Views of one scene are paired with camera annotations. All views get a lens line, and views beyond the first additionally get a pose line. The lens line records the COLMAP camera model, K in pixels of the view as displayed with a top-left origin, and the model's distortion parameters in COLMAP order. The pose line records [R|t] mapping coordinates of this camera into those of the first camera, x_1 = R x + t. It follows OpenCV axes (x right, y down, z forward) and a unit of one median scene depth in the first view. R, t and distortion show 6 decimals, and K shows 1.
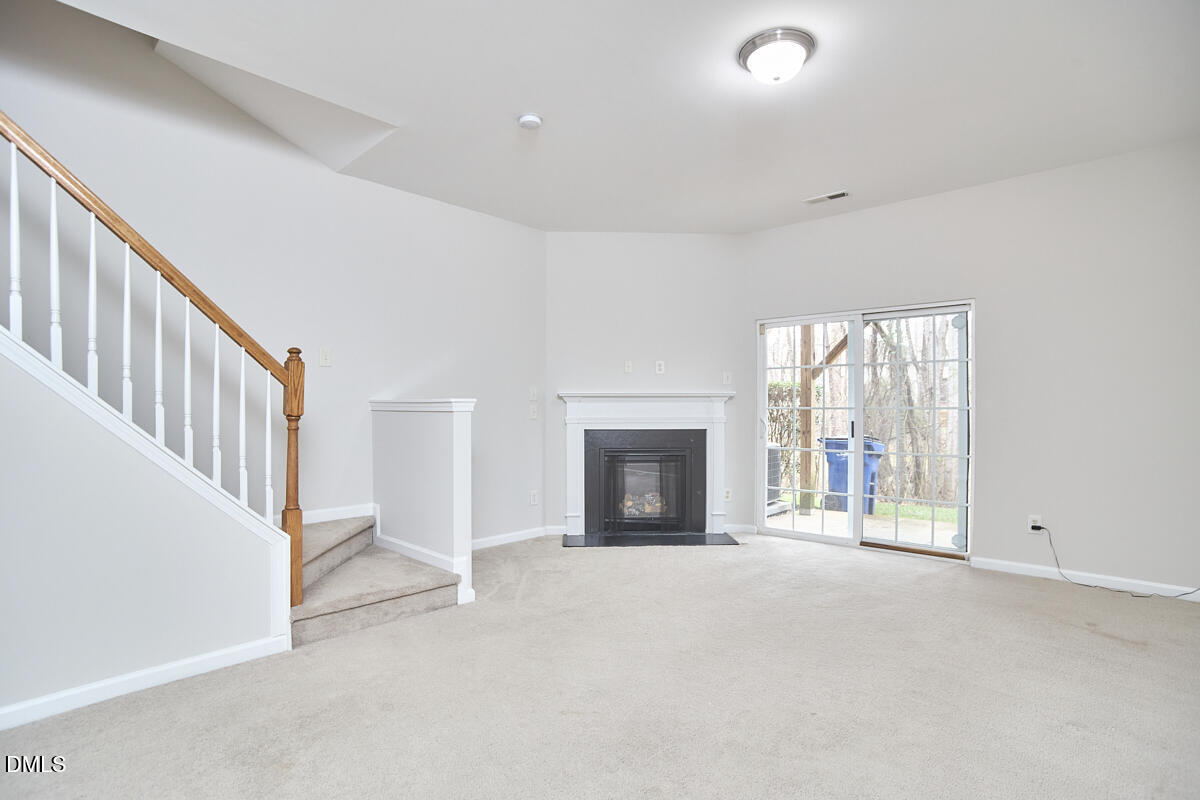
lens RADIAL K [[589.8, 0, 589.6], [0, 589.8, 408.7], [0, 0, 1]] dist [-0.090451, 0.047170]
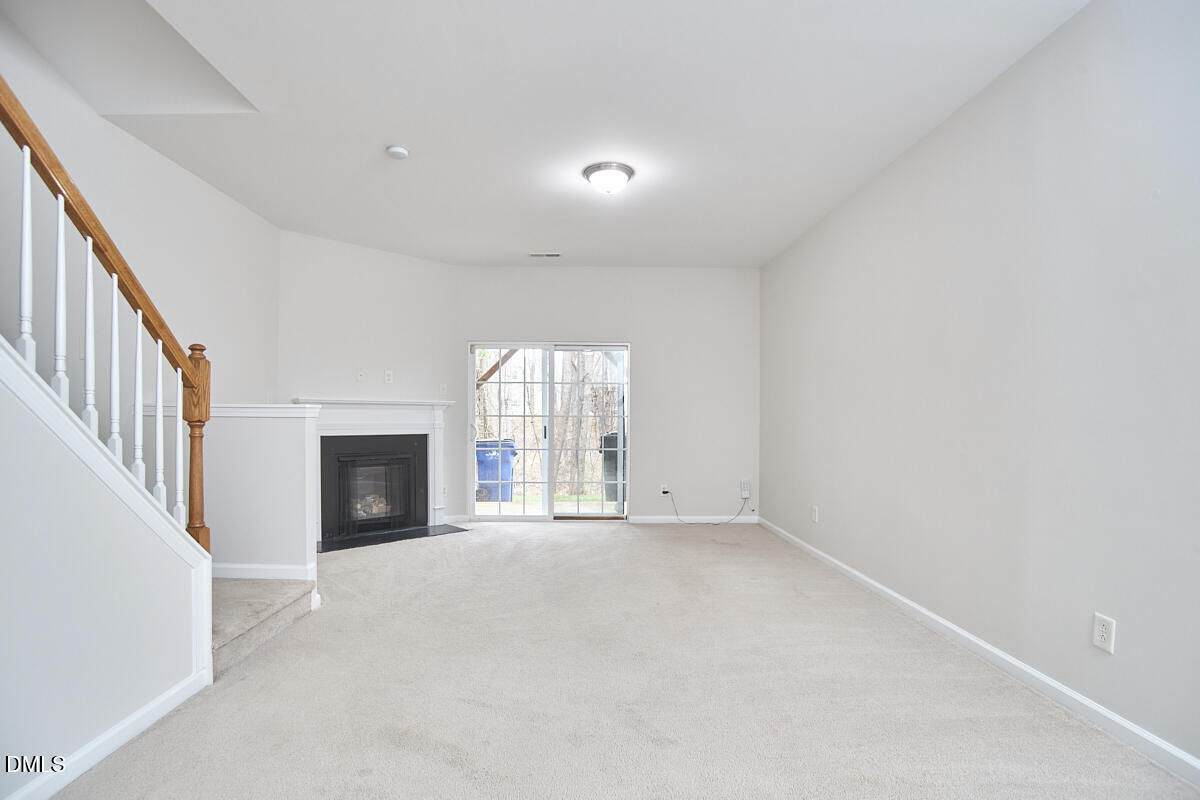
lens RADIAL K [[577.8, 0, 596.8], [0, 577.8, 417.3], [0, 0, 1]] dist [-0.026818, 0.010063]
pose [[0.724736, 0.005289, 0.689007, -0.388990], [-0.007185, 0.999974, -0.000118, 0.001019], [-0.688989, -0.004865, 0.724755, -0.031371]]
